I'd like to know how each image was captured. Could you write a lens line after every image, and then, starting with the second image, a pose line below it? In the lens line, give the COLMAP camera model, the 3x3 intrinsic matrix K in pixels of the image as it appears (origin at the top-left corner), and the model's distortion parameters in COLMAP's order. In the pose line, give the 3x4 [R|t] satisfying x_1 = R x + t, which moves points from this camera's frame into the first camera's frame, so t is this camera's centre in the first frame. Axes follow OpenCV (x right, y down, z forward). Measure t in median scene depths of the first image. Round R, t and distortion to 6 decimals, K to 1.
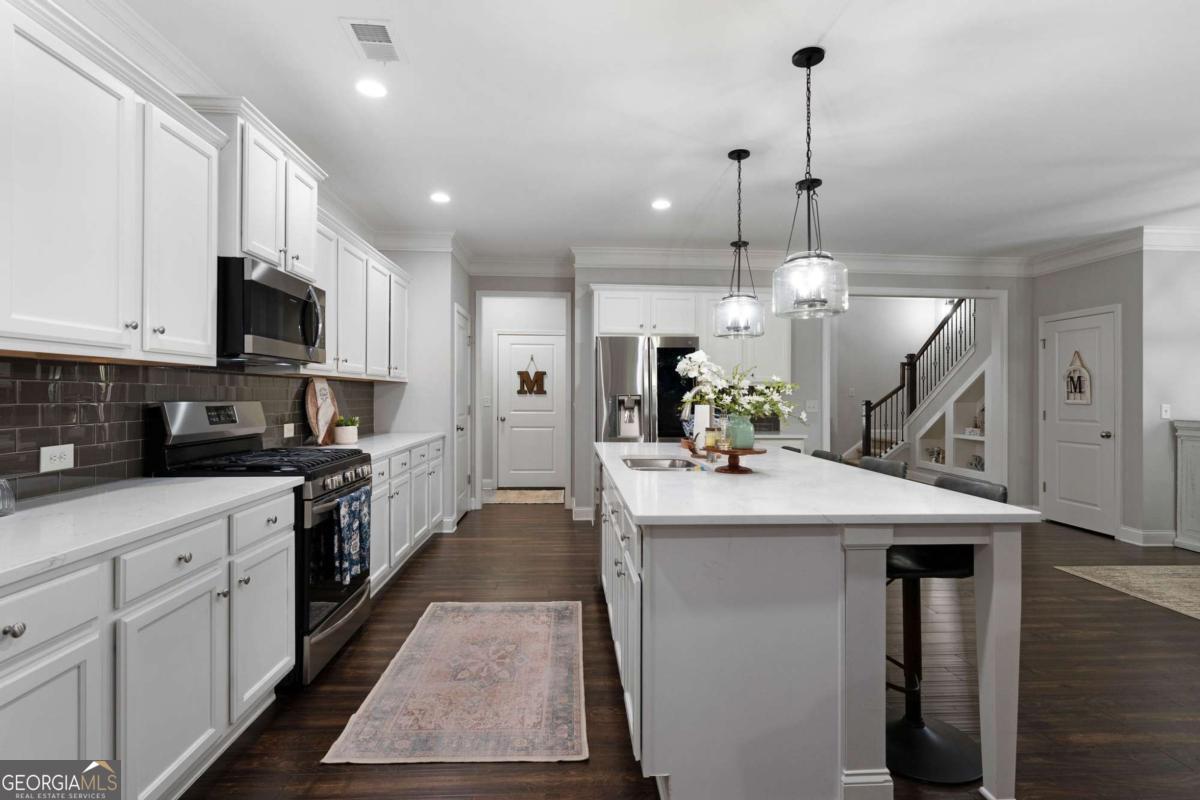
lens RADIAL K [[556.1, 0, 593.5], [0, 556.1, 391.6], [0, 0, 1]] dist [0.003167, 0.000198]
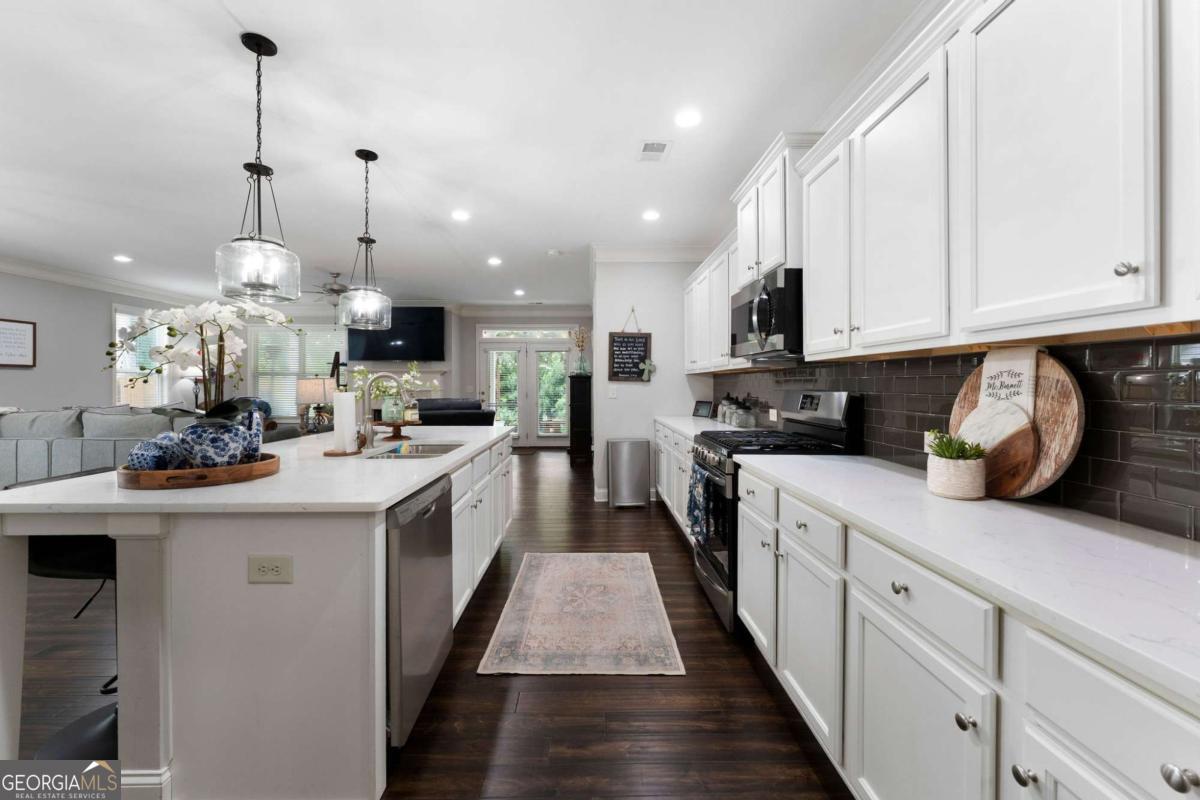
lens RADIAL K [[488.8, 0, 600.8], [0, 488.8, 391.6], [0, 0, 1]] dist [-0.000187, 0.000056]
pose [[-0.999657, -0.001646, 0.026139, -0.420958], [-0.001423, 0.999962, 0.008557, 0.022489], [-0.026152, 0.008517, -0.999622, 3.463667]]
